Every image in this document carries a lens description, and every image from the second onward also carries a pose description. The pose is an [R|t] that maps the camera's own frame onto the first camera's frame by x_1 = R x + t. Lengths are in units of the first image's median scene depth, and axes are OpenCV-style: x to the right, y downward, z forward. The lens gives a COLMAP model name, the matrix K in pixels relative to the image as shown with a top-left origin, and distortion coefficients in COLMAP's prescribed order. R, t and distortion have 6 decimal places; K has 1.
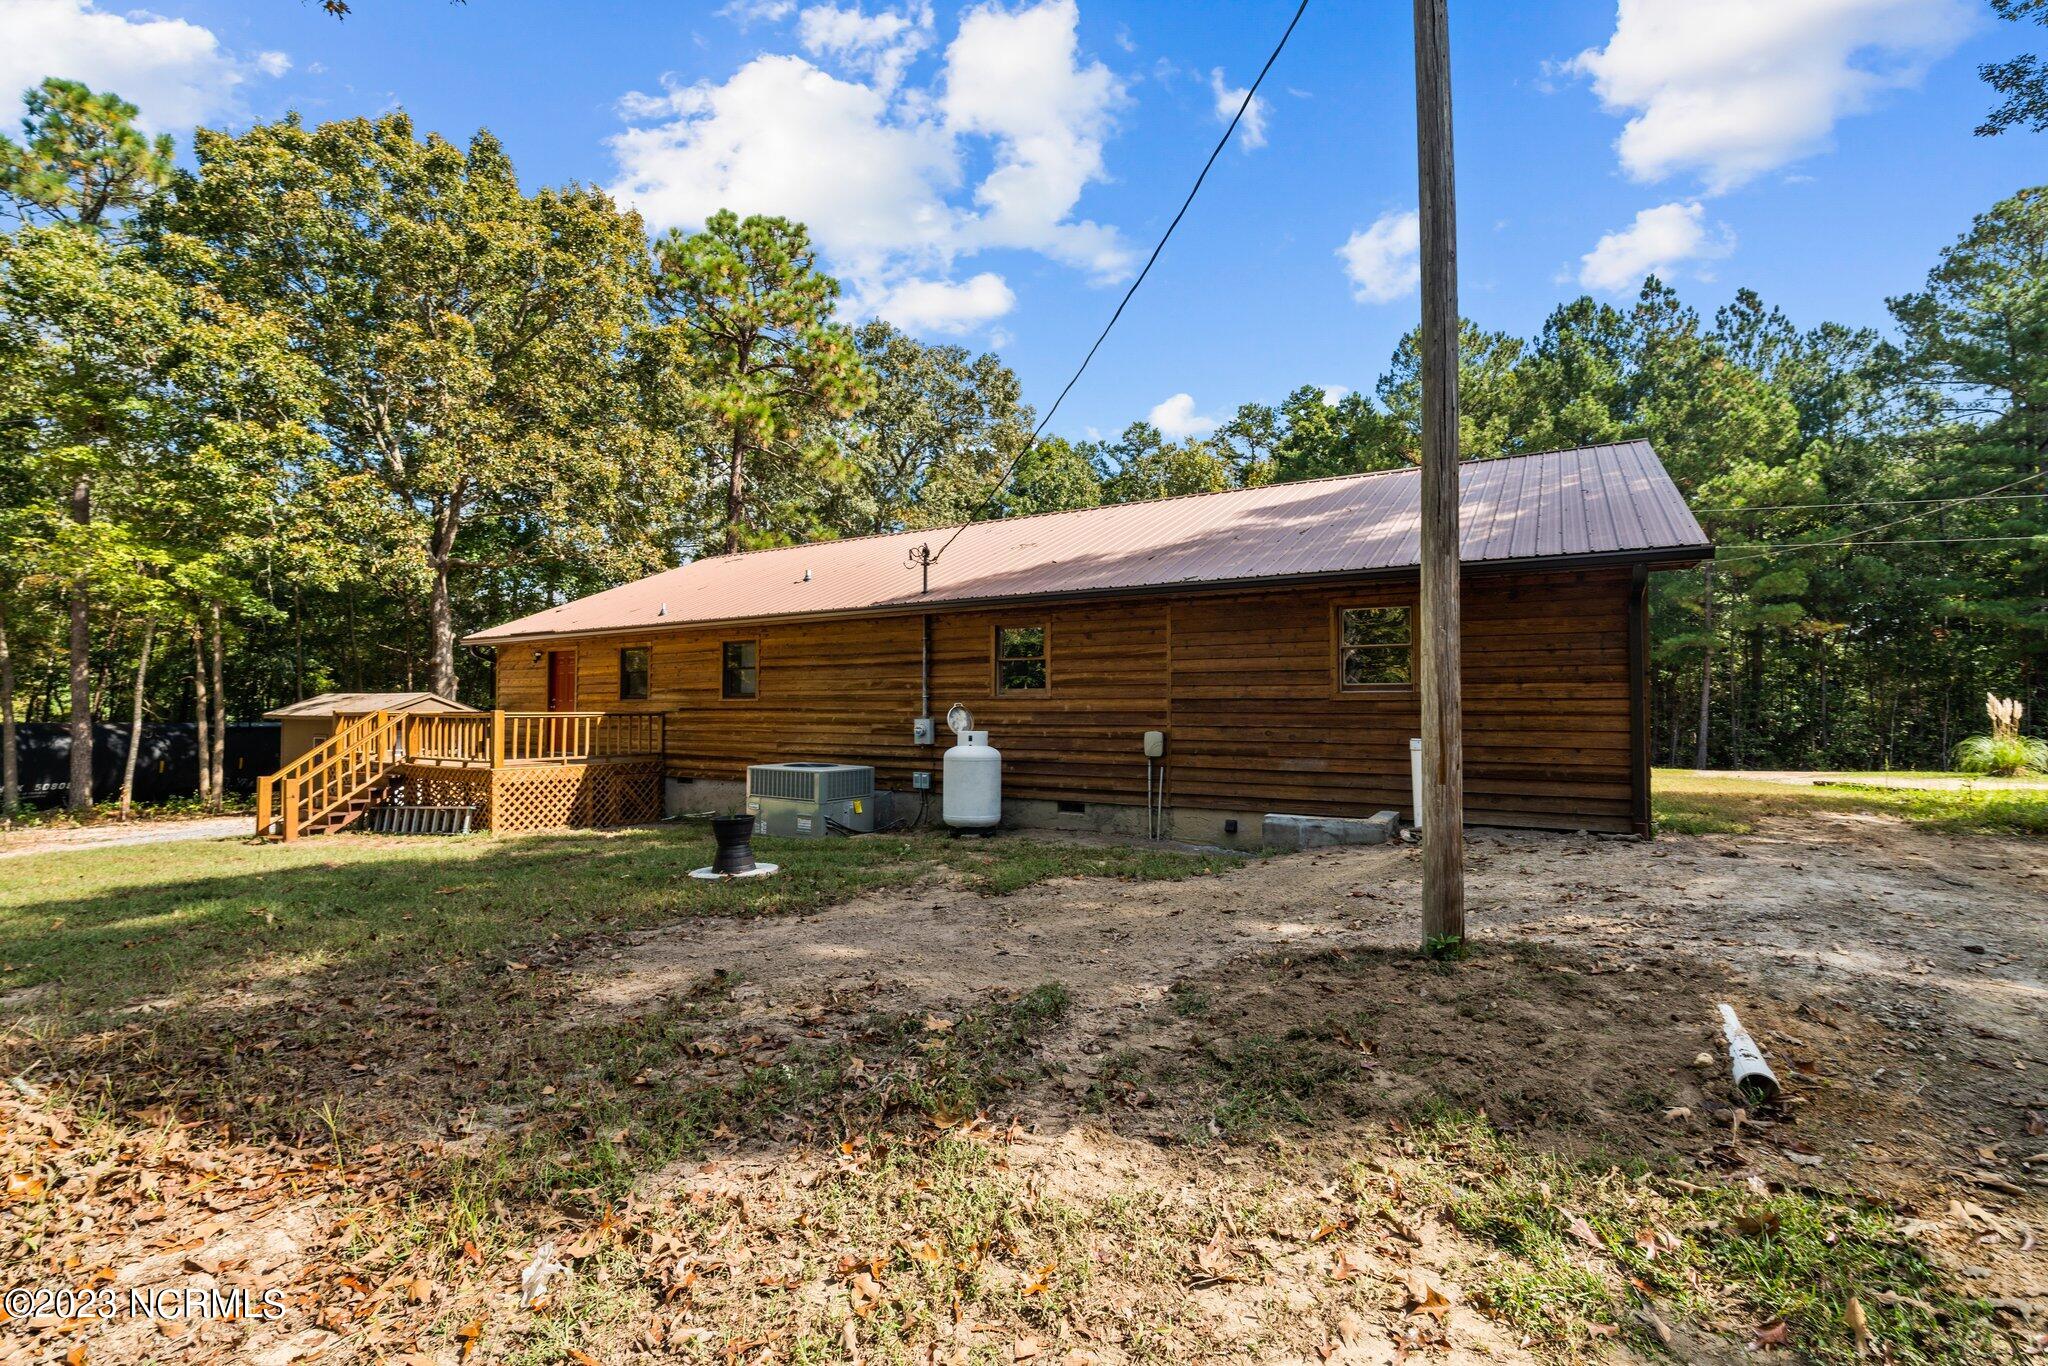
lens RADIAL K [[896.4, 0, 1018.3], [0, 896.4, 678.4], [0, 0, 1]] dist [-0.010521, 0.001263]
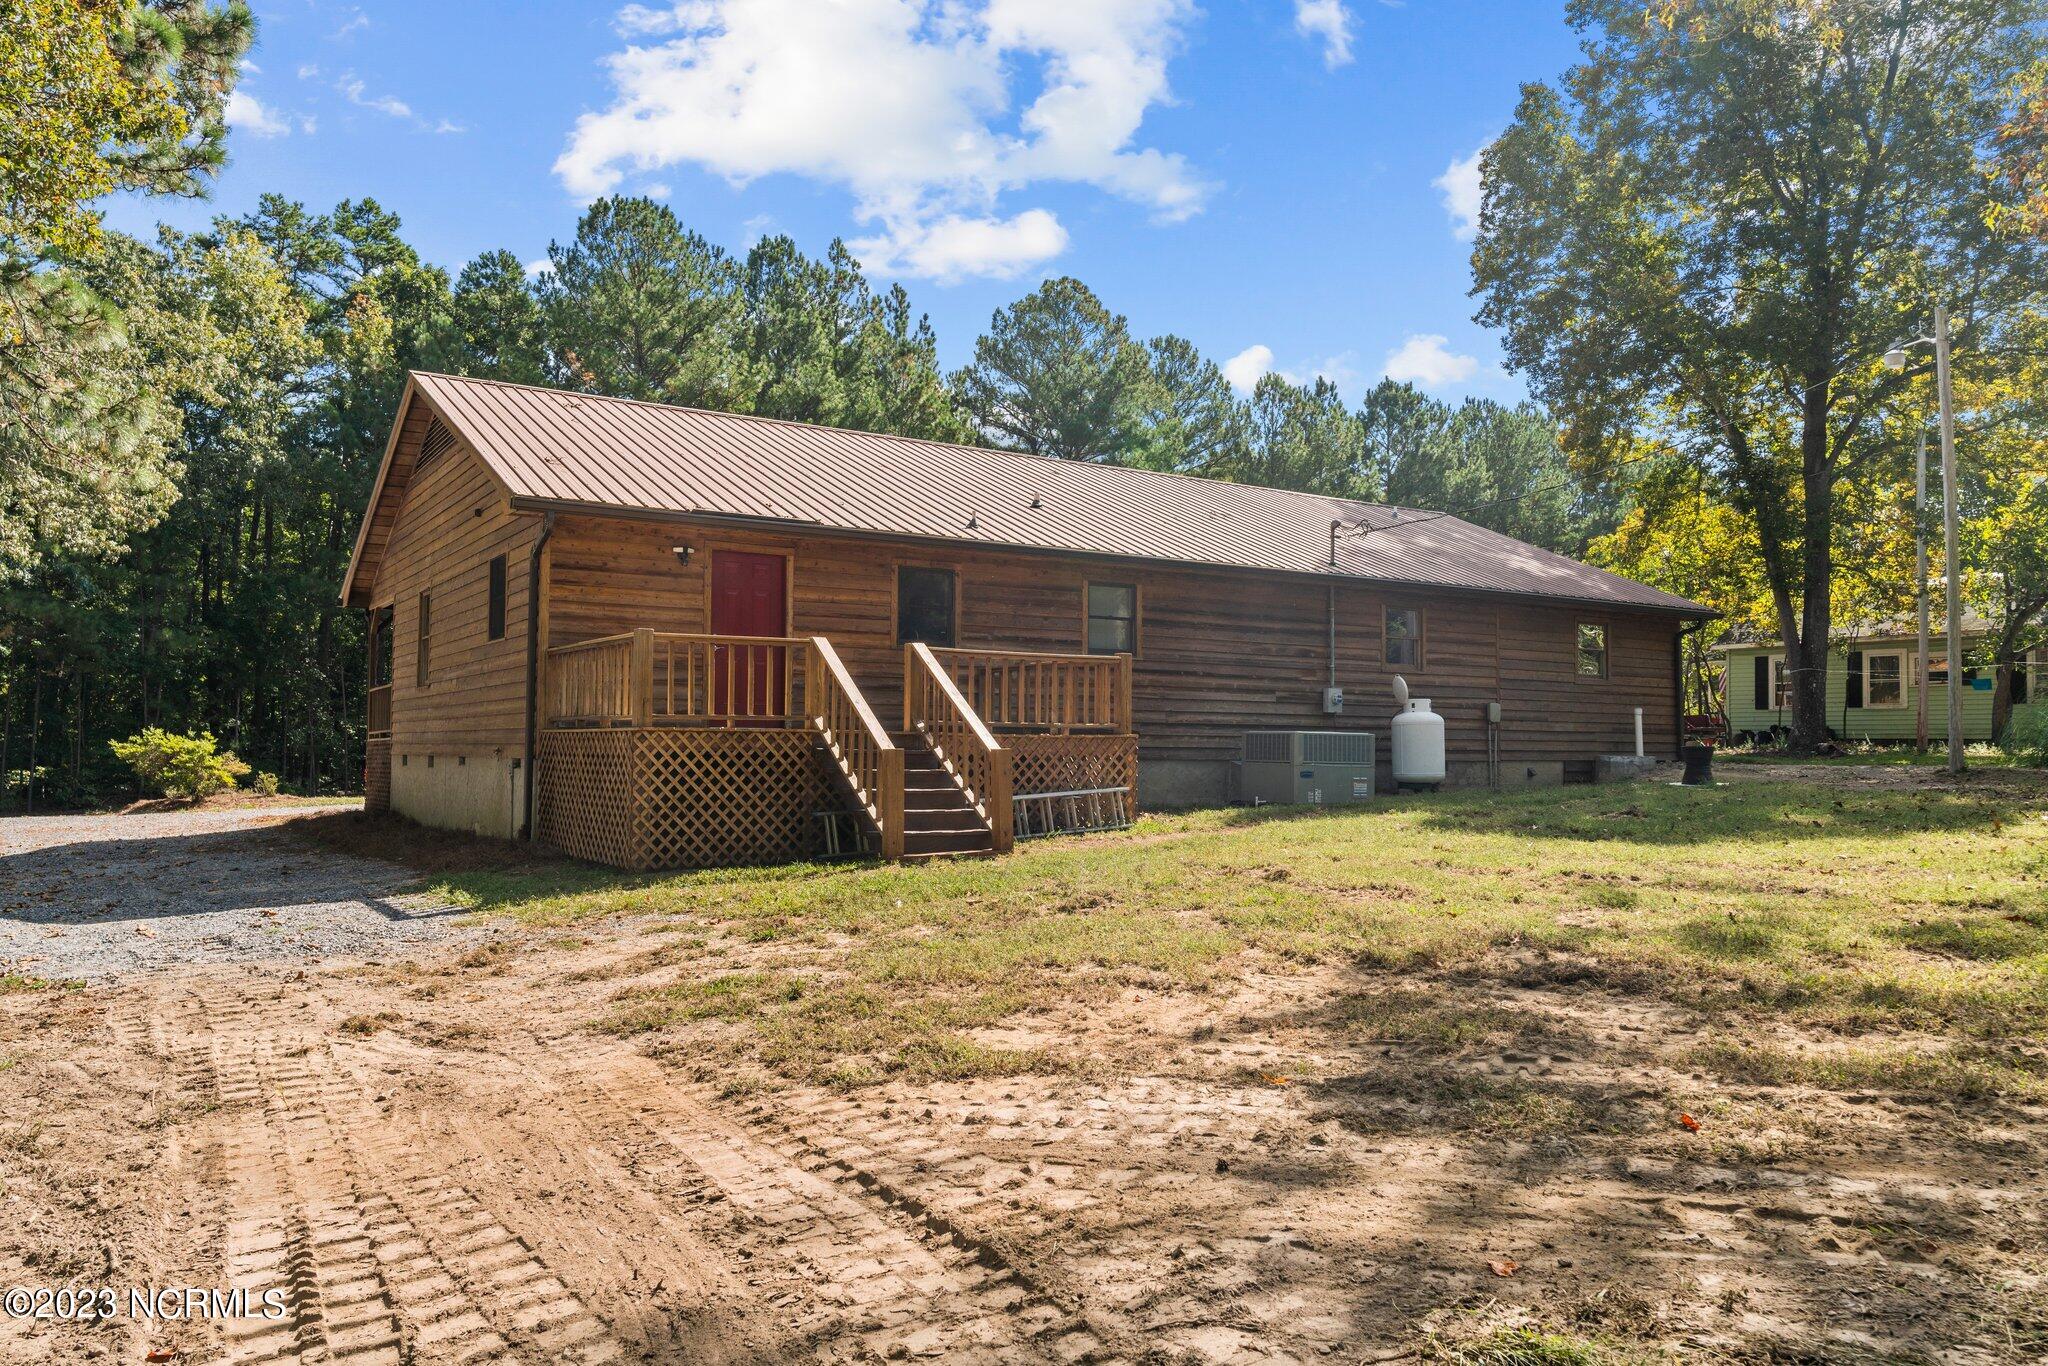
lens RADIAL K [[1465.8, 0, 1020.5], [0, 1465.8, 691.6], [0, 0, 1]] dist [-0.001712, -0.000636]
pose [[0.438452, 0.037341, 0.897979, -0.911487], [-0.039360, 0.998976, -0.022323, 0.051876], [-0.897892, -0.025557, 0.439472, 0.305025]]
